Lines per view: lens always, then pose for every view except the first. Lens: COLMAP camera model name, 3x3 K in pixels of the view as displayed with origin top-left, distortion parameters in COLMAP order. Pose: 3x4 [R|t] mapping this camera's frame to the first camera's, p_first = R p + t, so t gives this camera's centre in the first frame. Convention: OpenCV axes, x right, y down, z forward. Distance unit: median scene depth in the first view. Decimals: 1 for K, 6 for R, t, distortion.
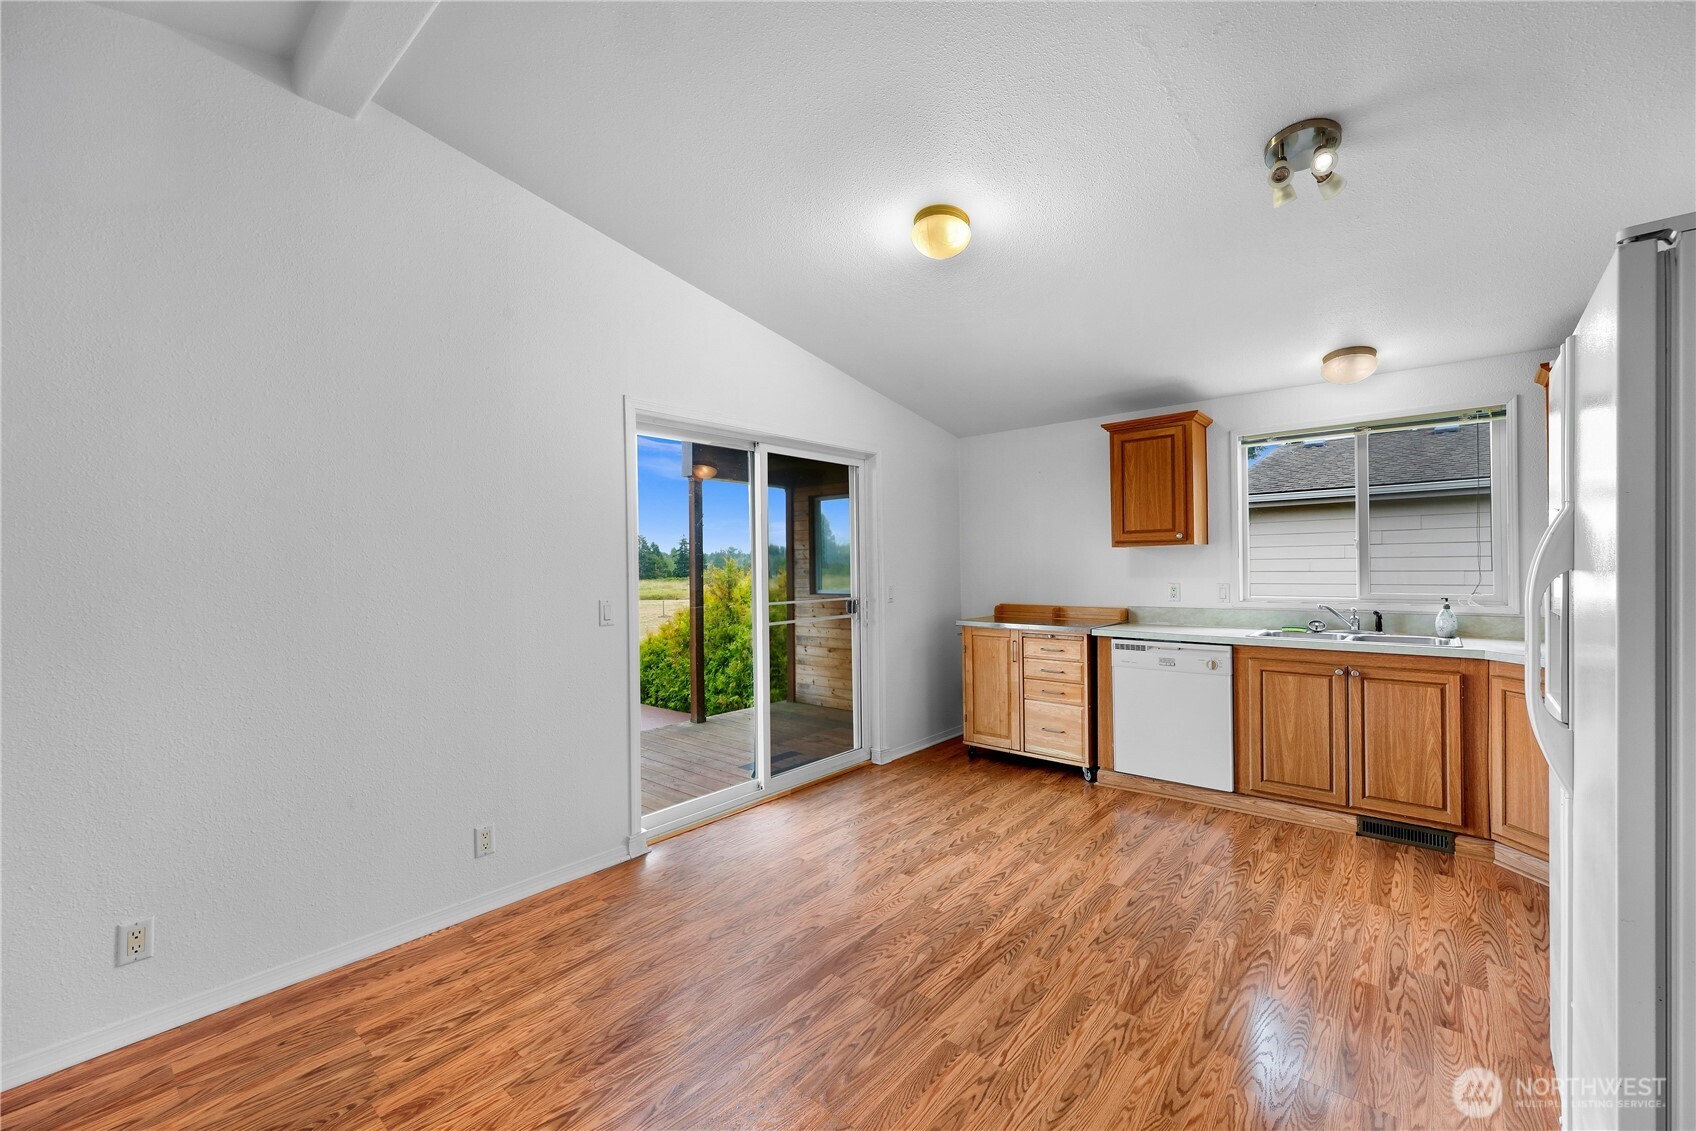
lens RADIAL K [[688.1, 0, 841.7], [0, 688.1, 567.6], [0, 0, 1]] dist [-0.002859, -0.000302]
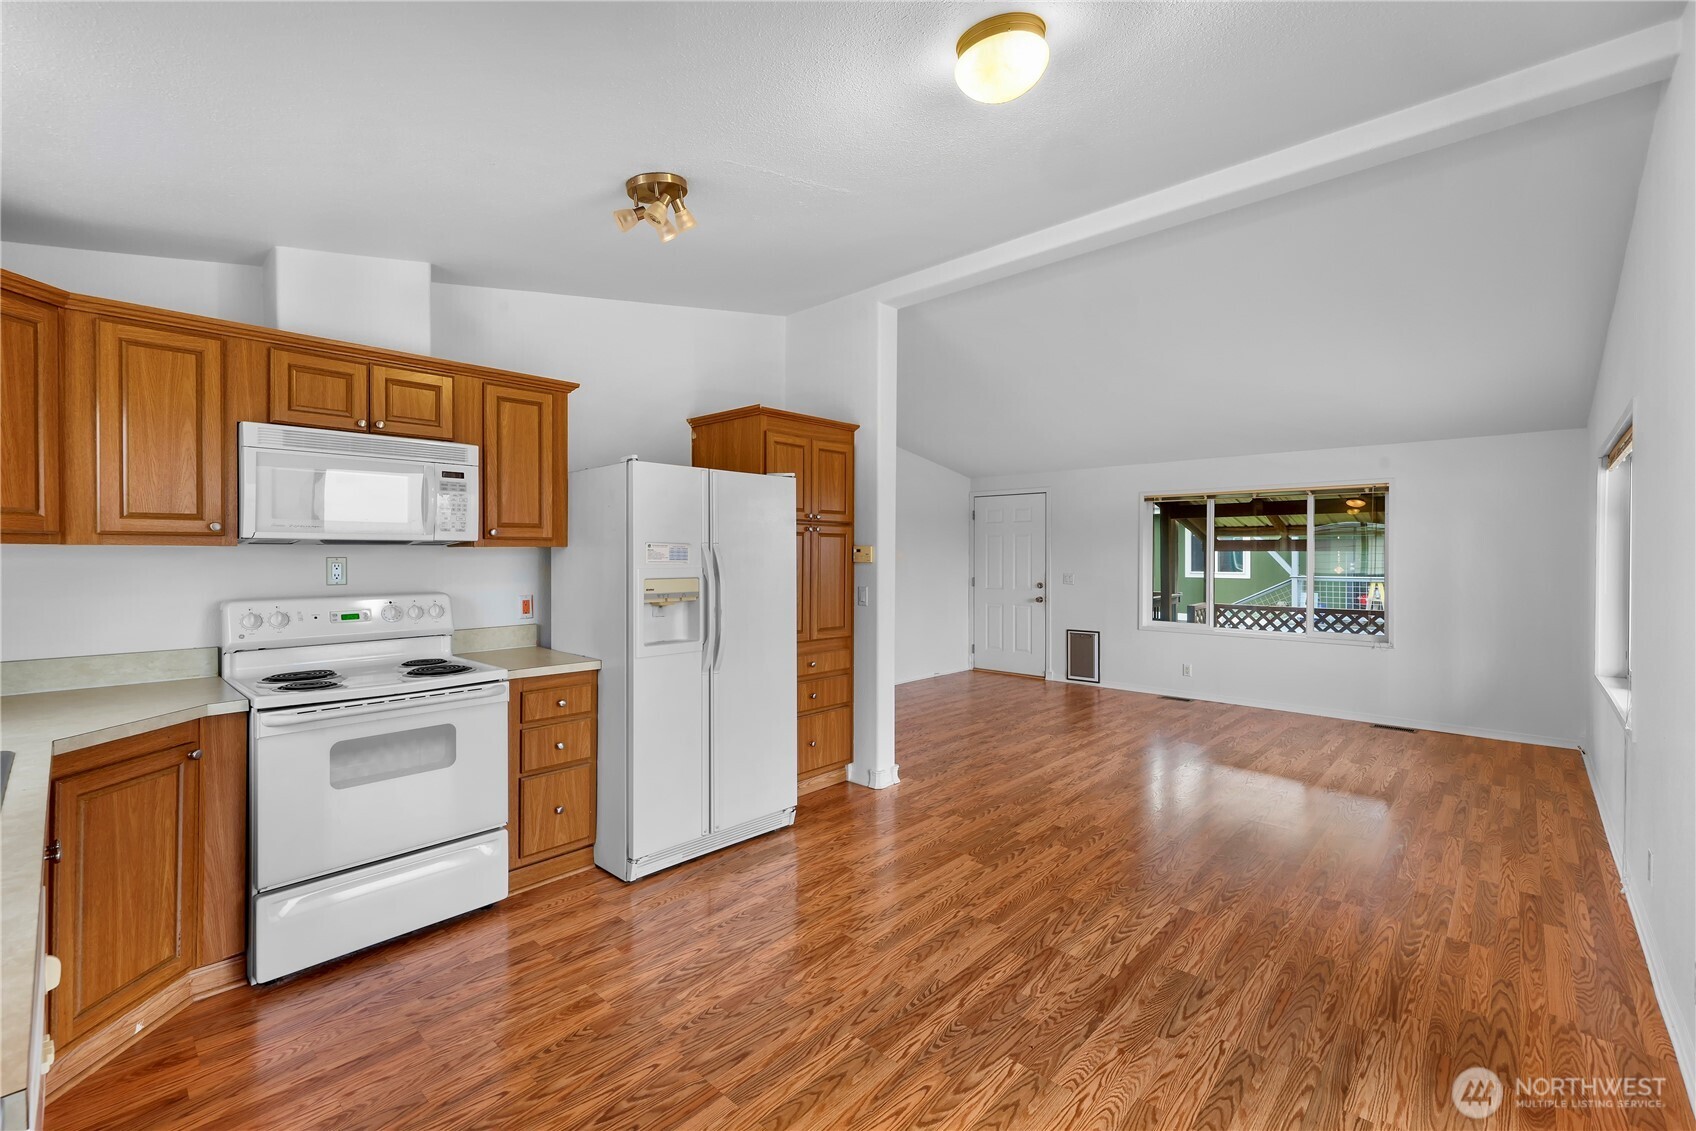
lens RADIAL K [[721.6, 0, 841.1], [0, 721.6, 555.6], [0, 0, 1]] dist [0.001092, -0.000014]
pose [[-0.999076, 0.010305, 0.041730, 0.237589], [0.010542, 0.999930, 0.005457, -0.028036], [-0.041671, 0.005892, -0.999114, 1.471812]]
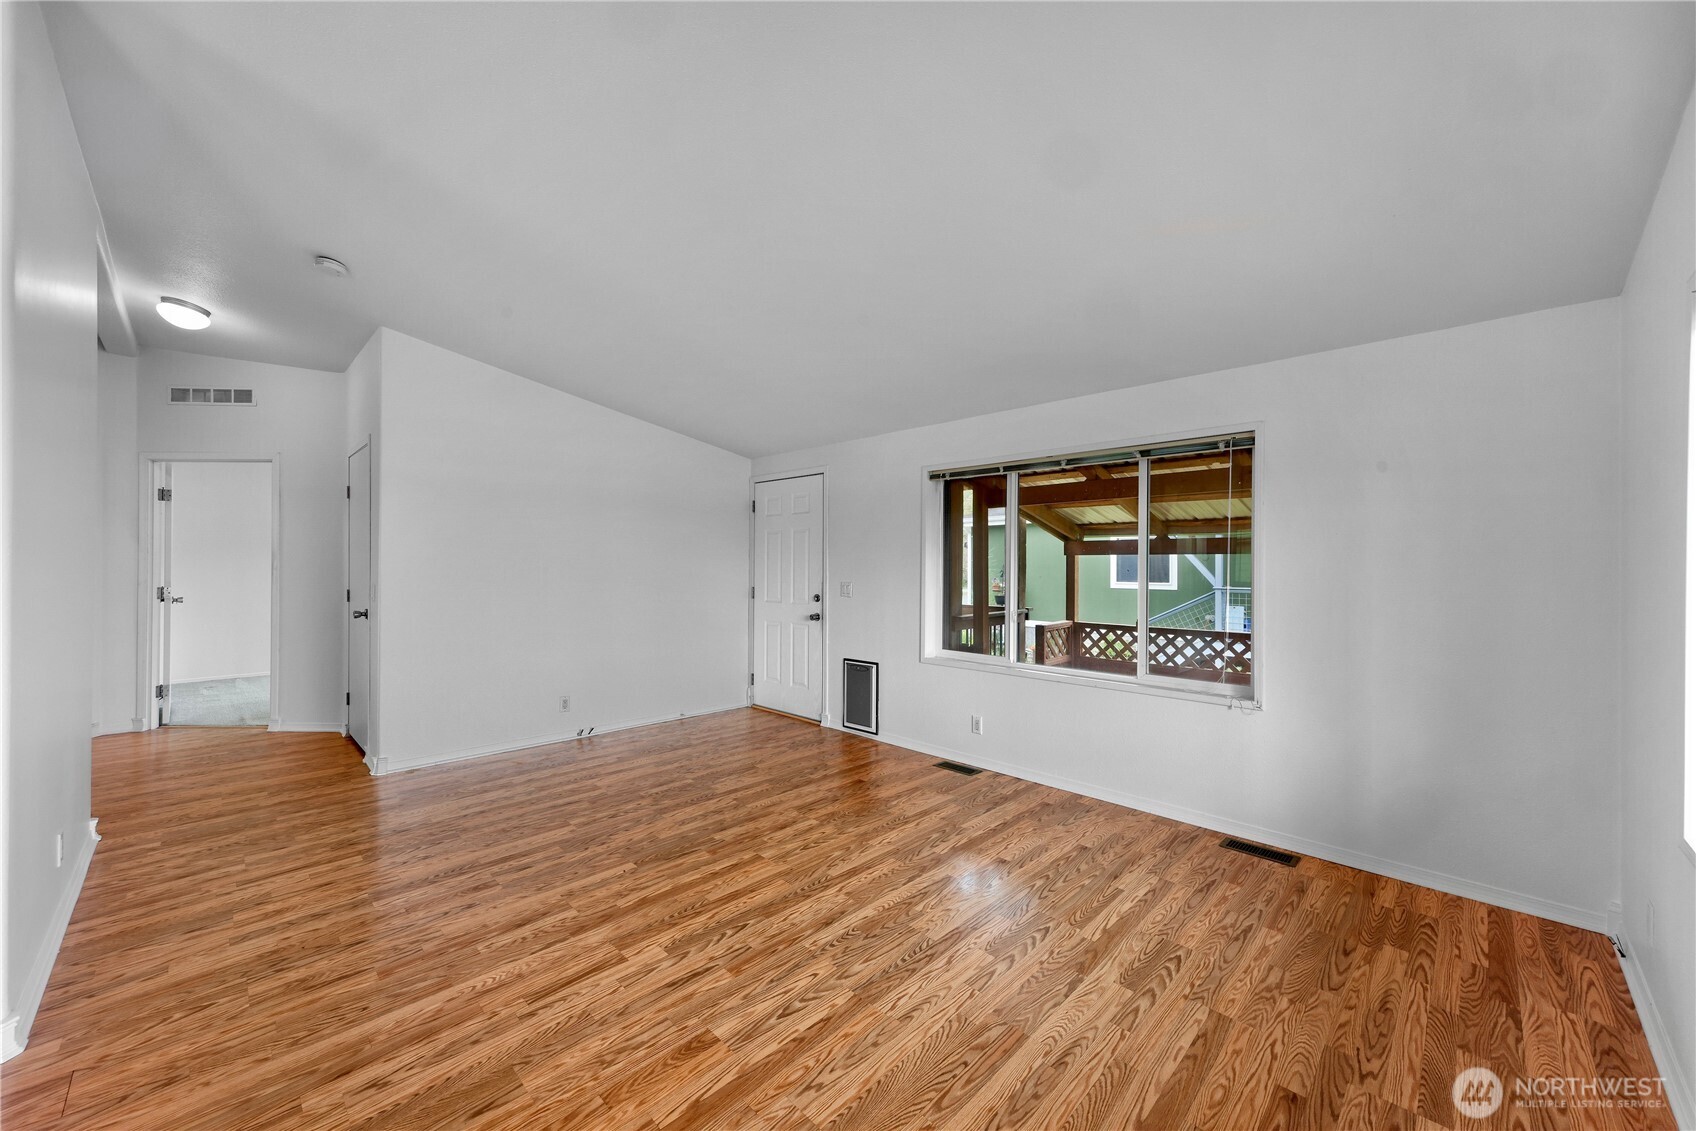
lens RADIAL K [[636.6, 0, 841.5], [0, 636.6, 565.2], [0, 0, 1]] dist [0.001271, -0.000051]
pose [[-0.997456, 0.005786, 0.071054, -0.546974], [0.005979, 0.999979, 0.002501, 0.009374], [-0.071038, 0.002920, -0.997469, 0.552000]]
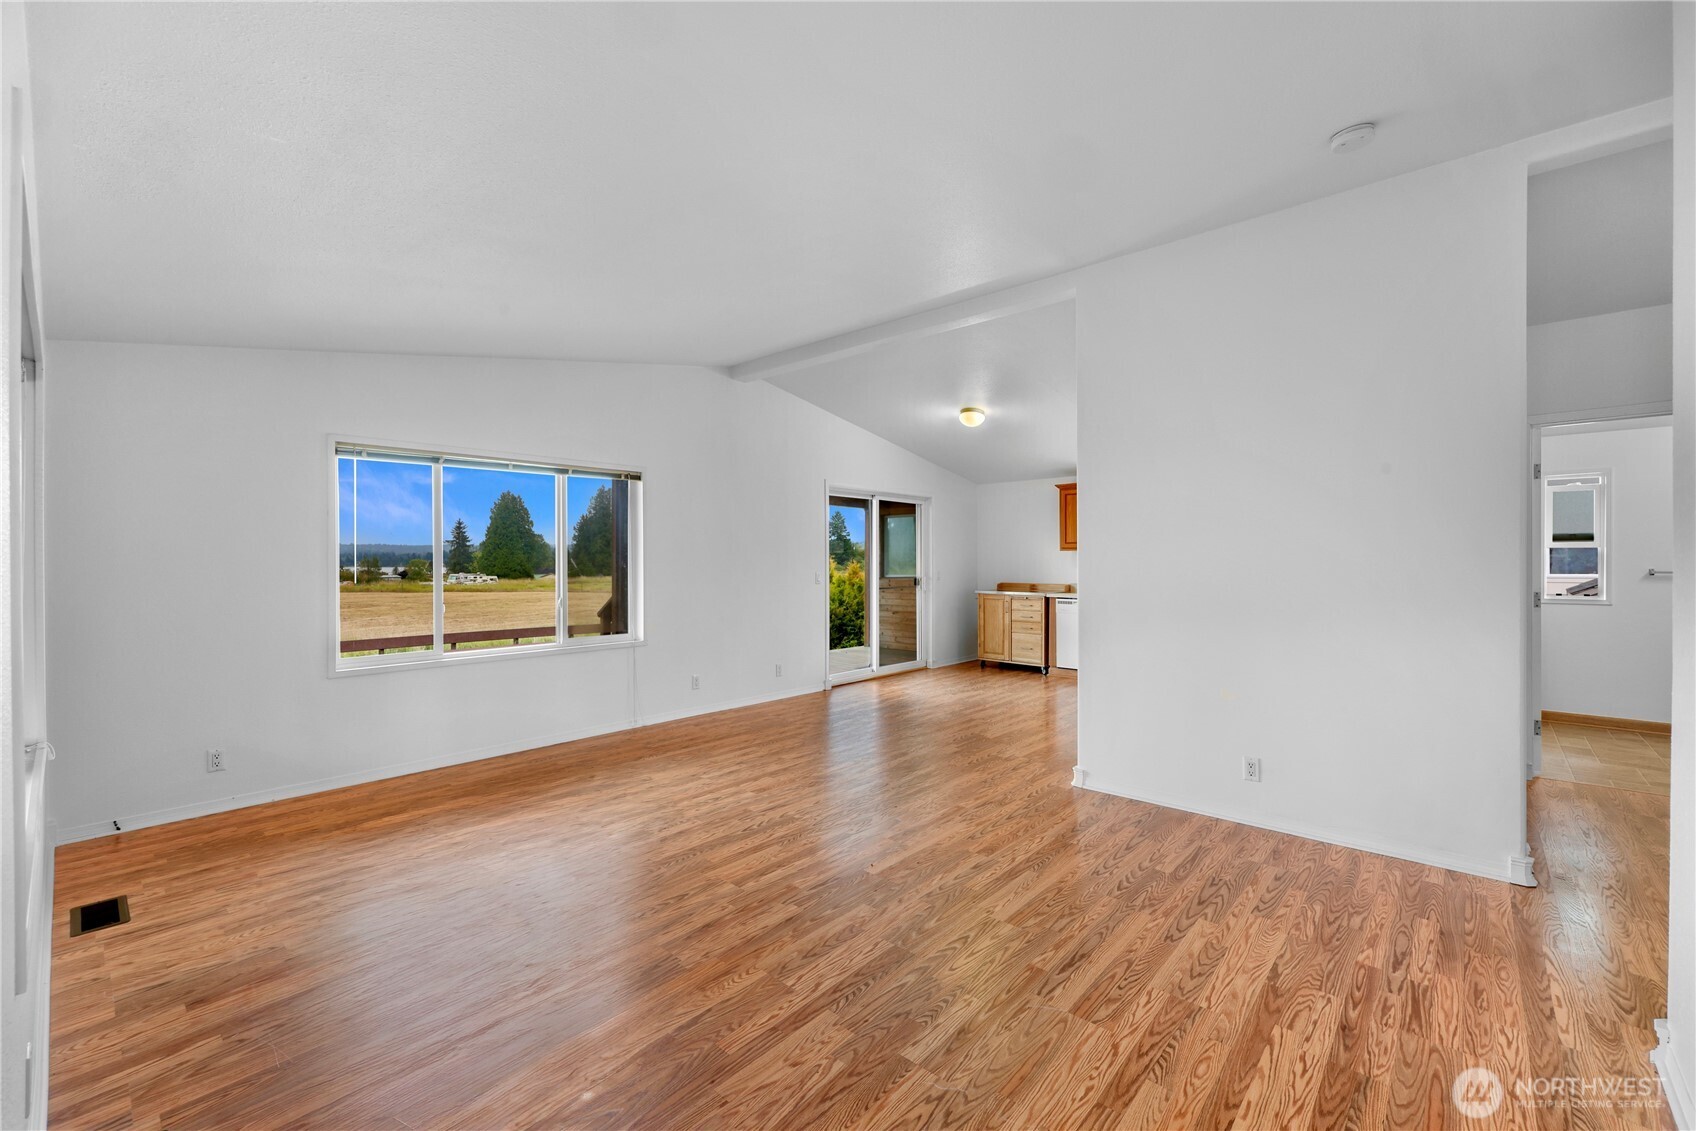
lens RADIAL K [[698.5, 0, 842.2], [0, 698.5, 558.1], [0, 0, 1]] dist [0.001439, 0.000277]
pose [[0.999748, 0.012585, -0.018613, -0.218106], [-0.012741, 0.999885, -0.008283, 0.018126], [0.018507, 0.008518, 0.999792, -1.232133]]
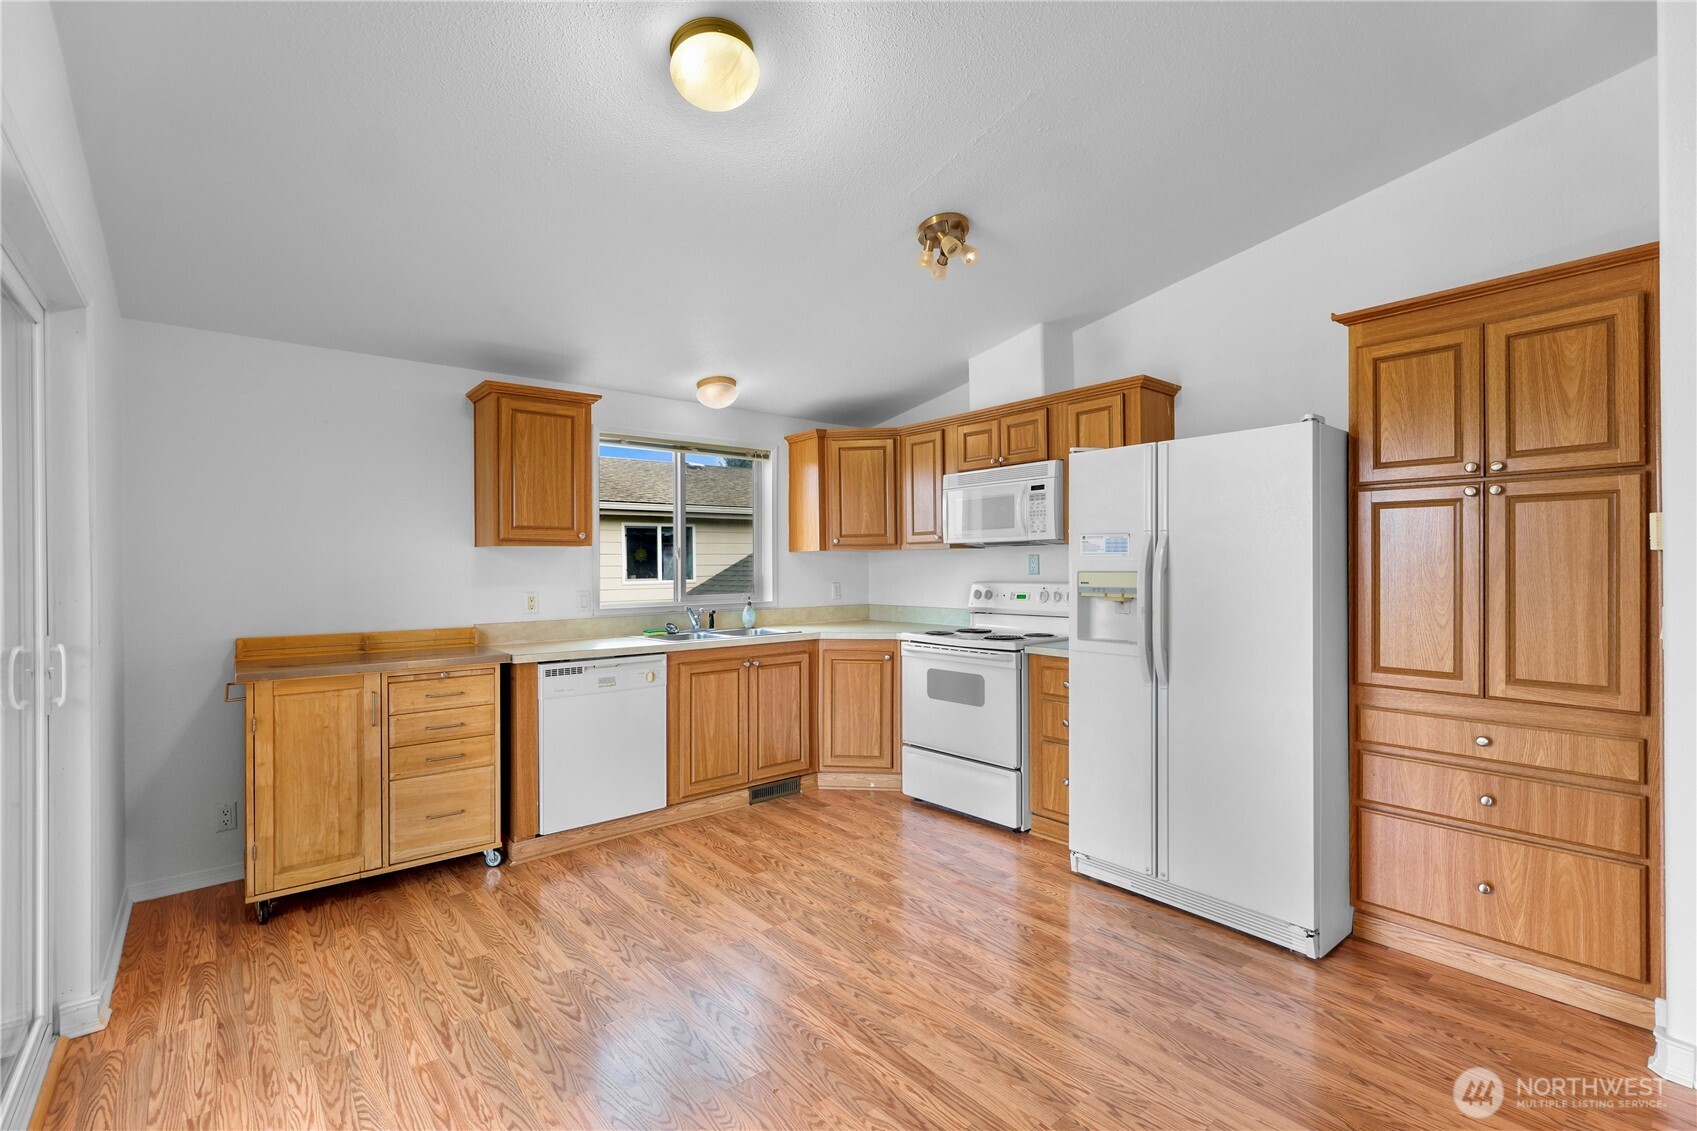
lens RADIAL K [[751.5, 0, 844.5], [0, 751.5, 566.6], [0, 0, 1]] dist [0.000161, 0.000123]
pose [[0.160701, 0.011106, 0.986941, -0.486576], [0.008017, 0.999889, -0.012557, 0.009152], [-0.986971, 0.009930, 0.160594, 0.666656]]
